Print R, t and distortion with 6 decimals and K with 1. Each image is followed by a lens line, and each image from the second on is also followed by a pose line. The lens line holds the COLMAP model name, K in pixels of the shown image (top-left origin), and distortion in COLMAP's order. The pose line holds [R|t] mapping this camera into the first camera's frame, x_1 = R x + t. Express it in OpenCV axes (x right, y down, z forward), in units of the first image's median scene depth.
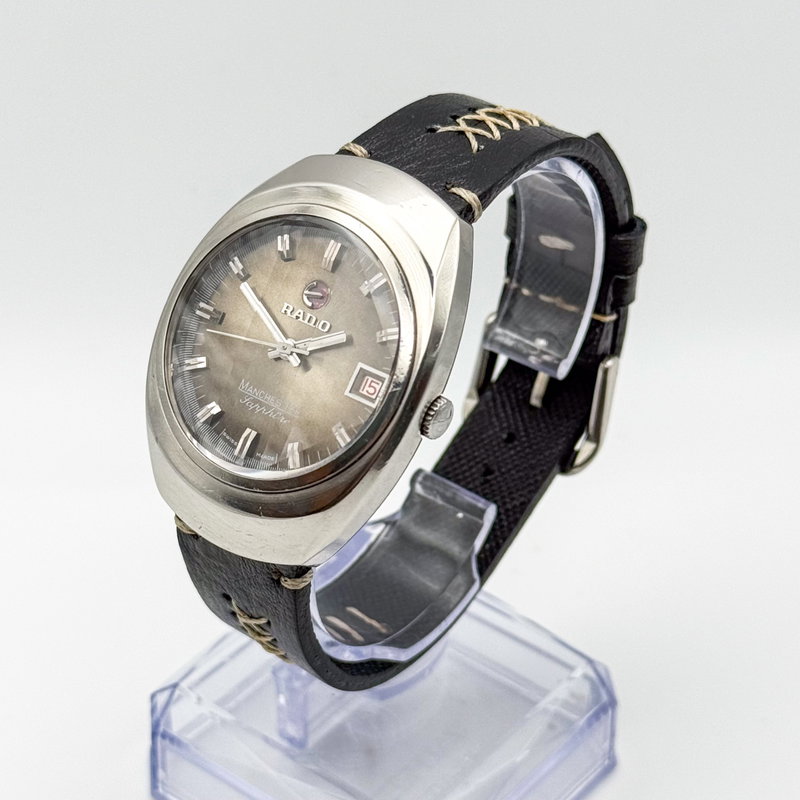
lens RADIAL K [[2116.0, 0, 397.9], [0, 2116.0, 397.1], [0, 0, 1]] dist [0.259940, 0.000000]
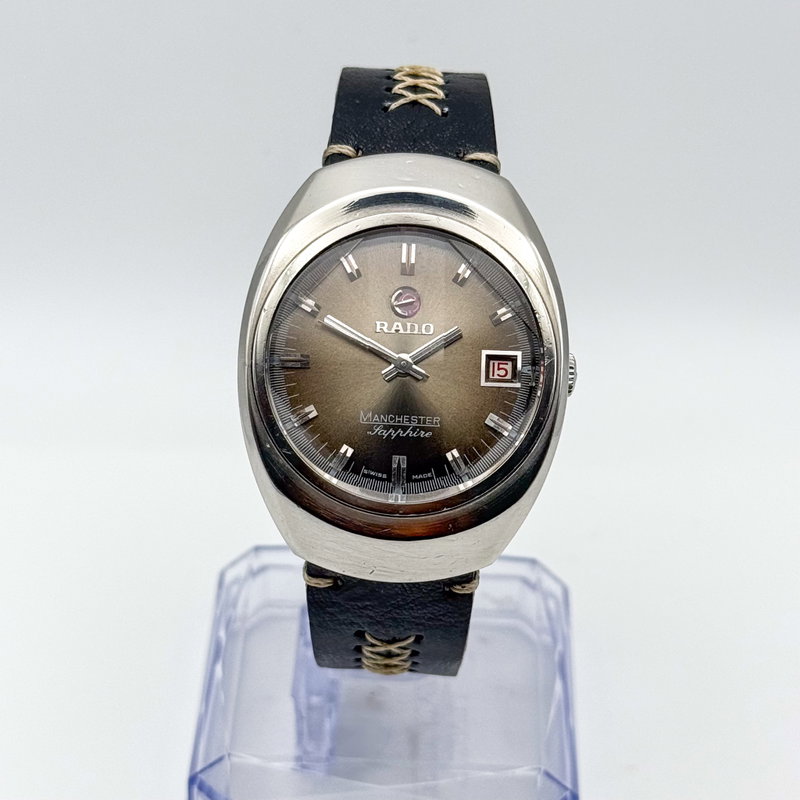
lens RADIAL K [[2116.0, 0, 405.4], [0, 2116.0, 394.0], [0, 0, 1]] dist [0.259940, 0.000000]
pose [[0.810115, -0.358163, 0.464146, -0.482552], [0.330577, 0.932899, 0.142897, -0.141461], [-0.484182, 0.037673, 0.874156, 0.146767]]
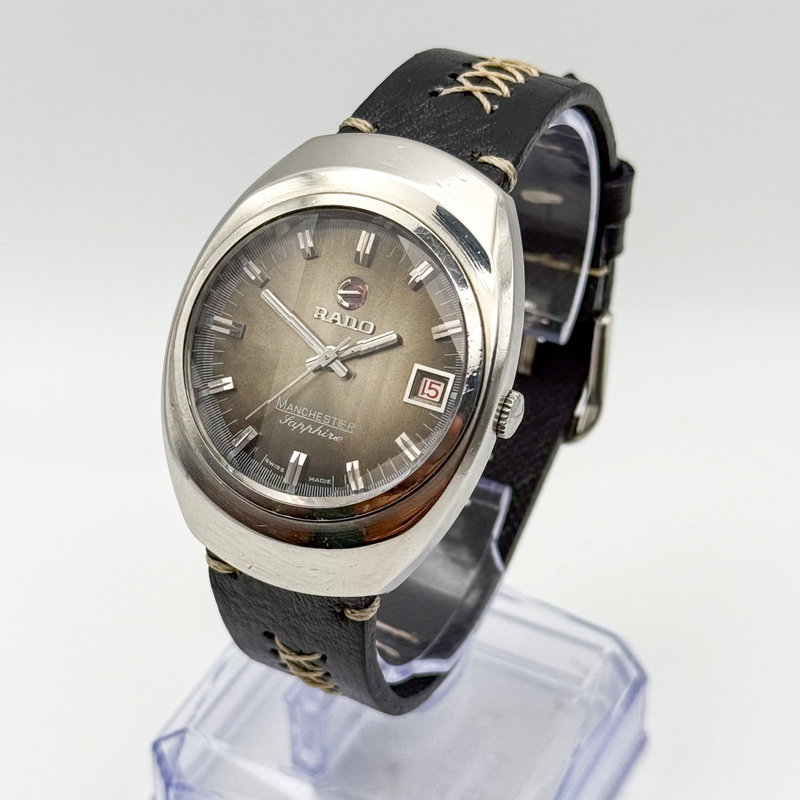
lens RADIAL K [[2116.0, 0, 400.4], [0, 2116.0, 401.5], [0, 0, 1]] dist [0.259940, 0.000000]
pose [[0.980441, -0.127016, 0.150340, -0.151983], [0.120605, 0.991387, 0.051057, -0.044341], [-0.155530, -0.031927, 0.987315, 0.107740]]
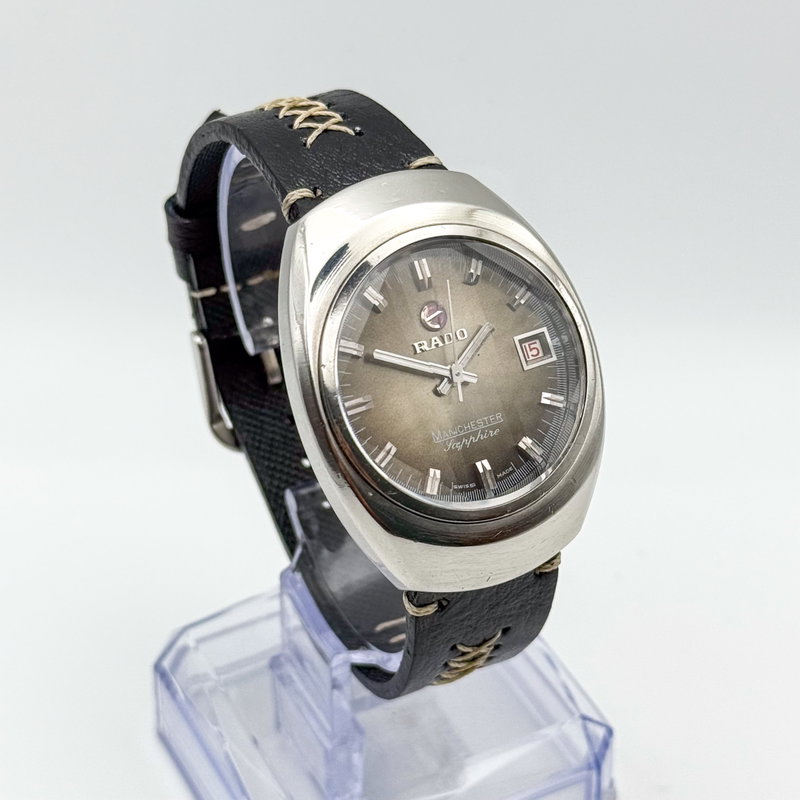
lens RADIAL K [[2116.0, 0, 395.7], [0, 2116.0, 402.3], [0, 0, 1]] dist [0.259940, 0.000000]
pose [[0.436853, -0.576398, 0.690598, -0.714379], [0.541290, 0.781619, 0.309962, -0.316334], [-0.718446, 0.238406, 0.653451, 0.364944]]
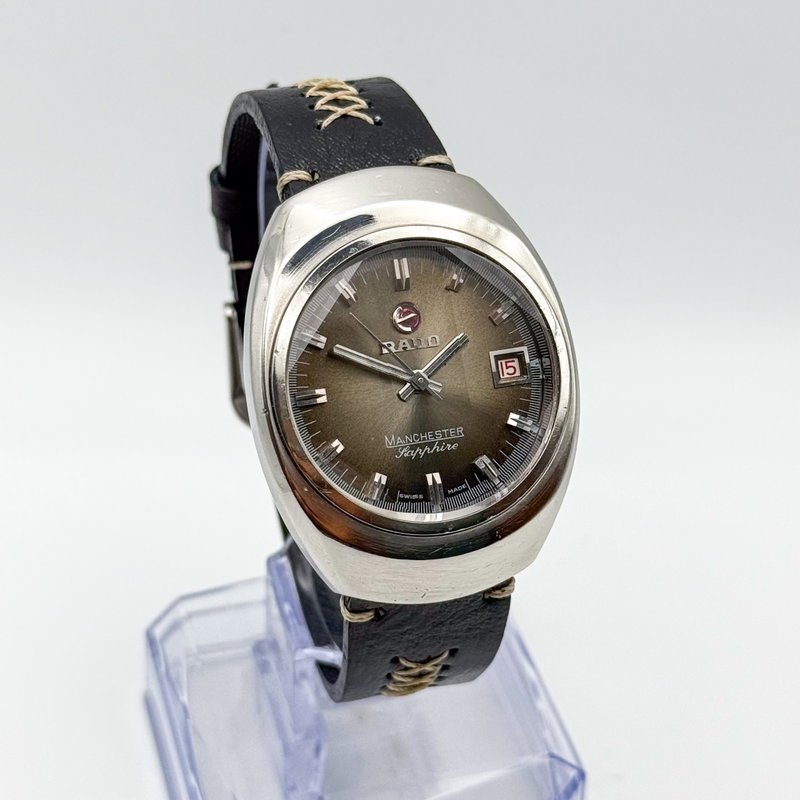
lens RADIAL K [[2116.0, 0, 405.2], [0, 2116.0, 403.7], [0, 0, 1]] dist [0.259940, 0.000000]
pose [[0.602398, -0.499686, 0.622440, -0.621864], [0.455666, 0.855536, 0.245819, -0.238695], [-0.655352, 0.135543, 0.743063, 0.286520]]
